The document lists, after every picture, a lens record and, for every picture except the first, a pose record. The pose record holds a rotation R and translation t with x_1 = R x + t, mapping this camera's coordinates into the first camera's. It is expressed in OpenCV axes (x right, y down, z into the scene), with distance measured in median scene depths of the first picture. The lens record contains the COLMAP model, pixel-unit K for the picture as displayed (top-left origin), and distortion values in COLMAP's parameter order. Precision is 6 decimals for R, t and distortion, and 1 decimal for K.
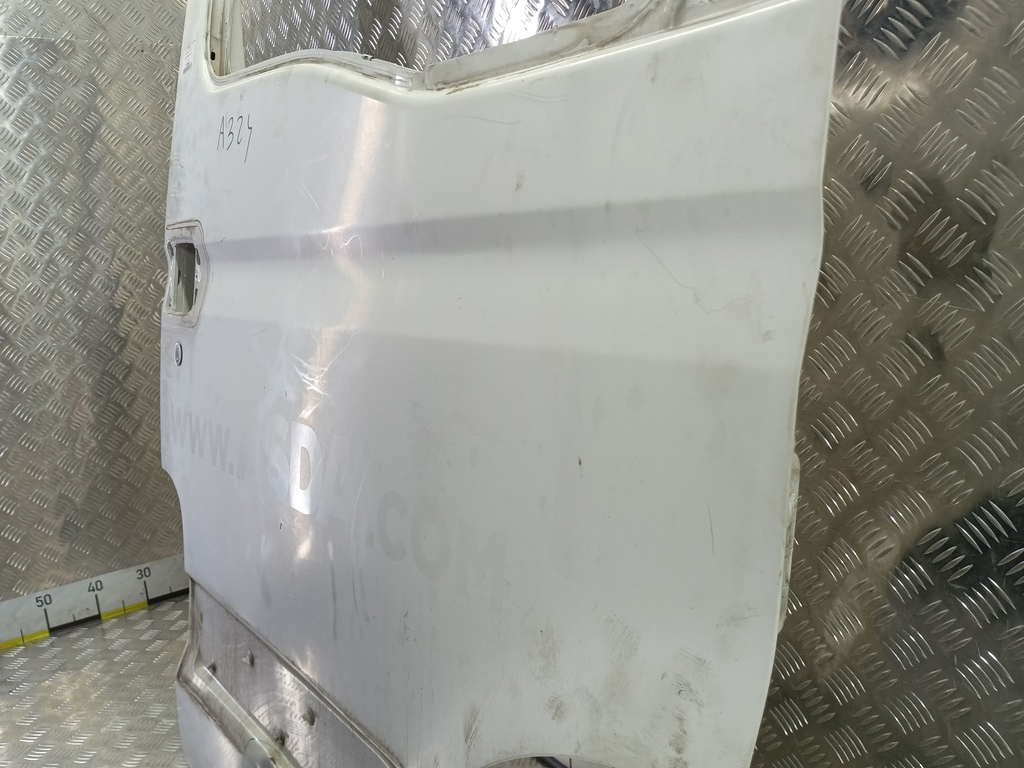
lens RADIAL K [[815.4, 0, 507.0], [0, 815.4, 386.9], [0, 0, 1]] dist [0.076734, -0.126198]
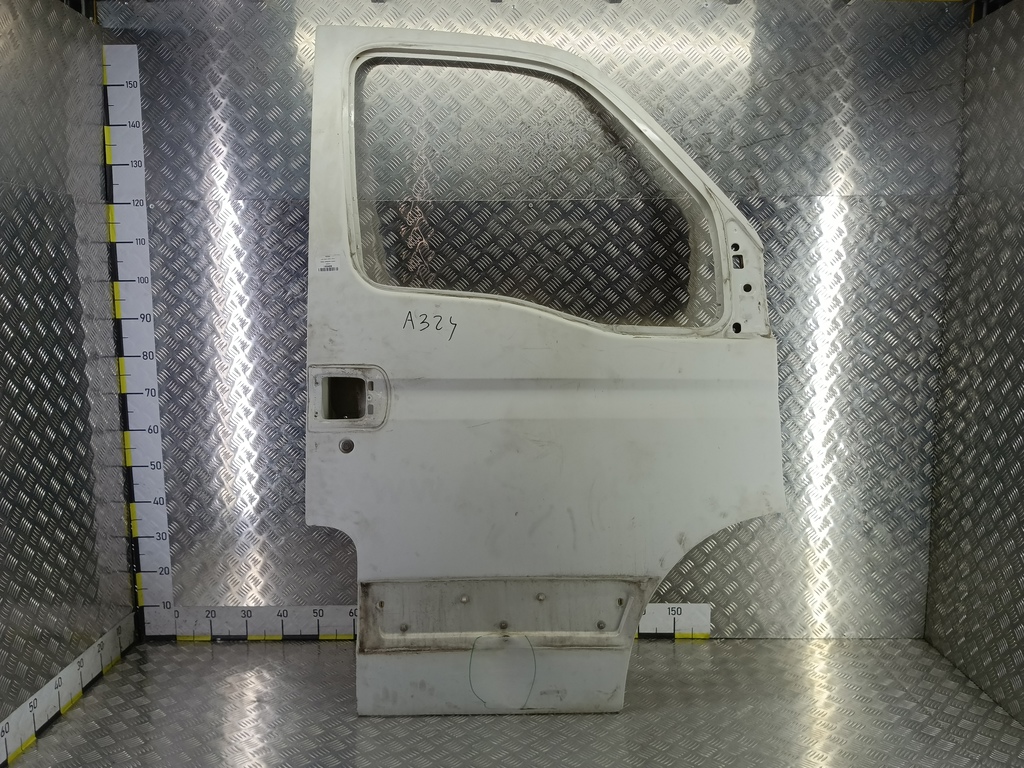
lens RADIAL K [[815.4, 0, 509.6], [0, 815.4, 391.7], [0, 0, 1]] dist [0.076734, -0.126198]
pose [[0.615451, -0.038287, 0.787245, -1.598197], [0.106146, 0.993747, -0.034653, -0.062602], [-0.780995, 0.104890, 0.615666, -0.269317]]
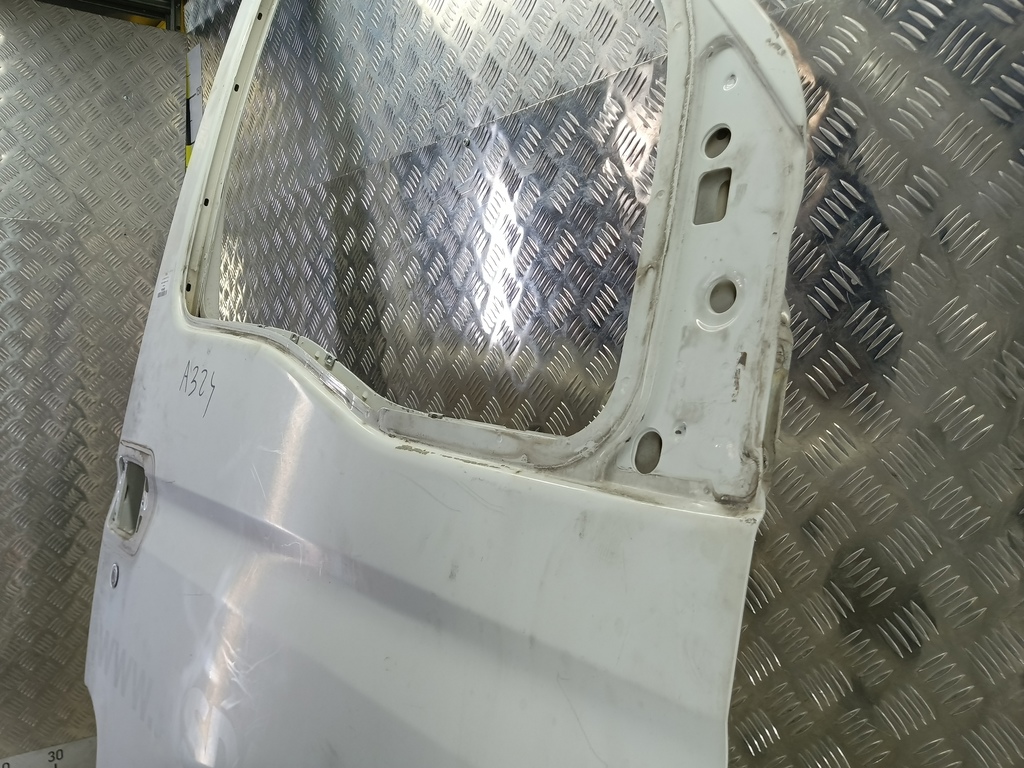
lens RADIAL K [[815.4, 0, 493.3], [0, 815.4, 404.4], [0, 0, 1]] dist [0.076734, -0.126198]
pose [[0.996136, 0.084366, 0.024413, 0.011632], [-0.080926, 0.989698, -0.118108, -0.175526], [-0.034126, 0.115676, 0.992701, -0.020090]]
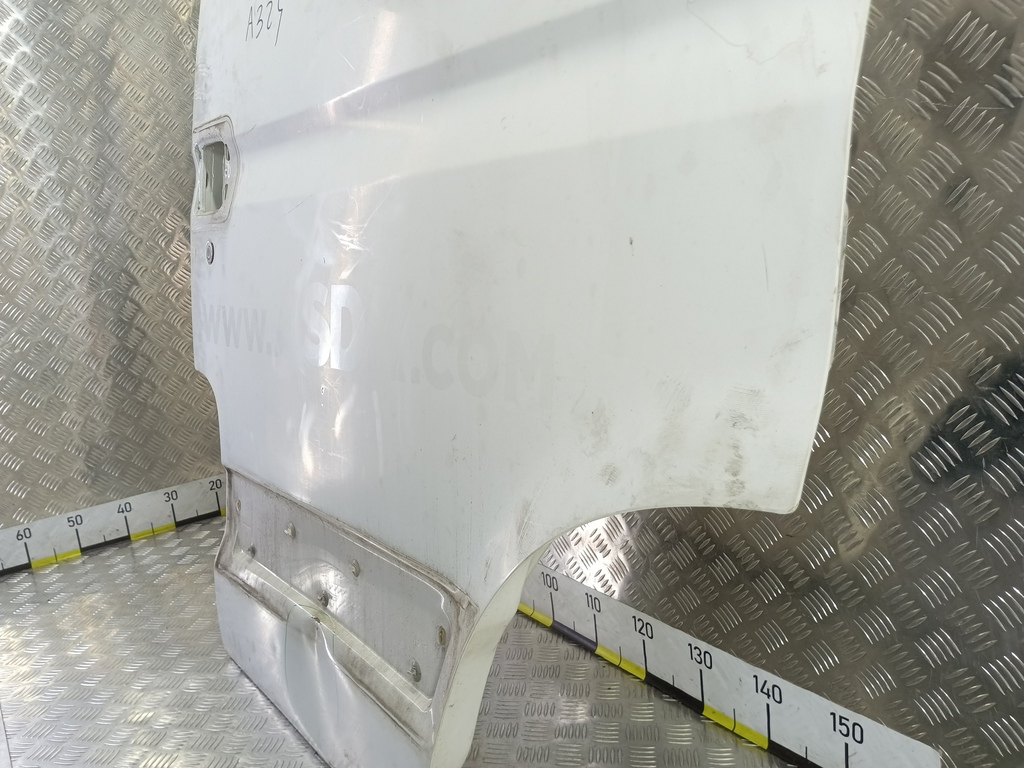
lens RADIAL K [[815.4, 0, 490.9], [0, 815.4, 389.4], [0, 0, 1]] dist [0.076734, -0.126198]
pose [[0.999751, -0.015153, -0.016371, -0.035820], [0.015612, 0.999478, 0.028300, 0.116332], [0.015933, -0.028549, 0.999465, -0.029839]]
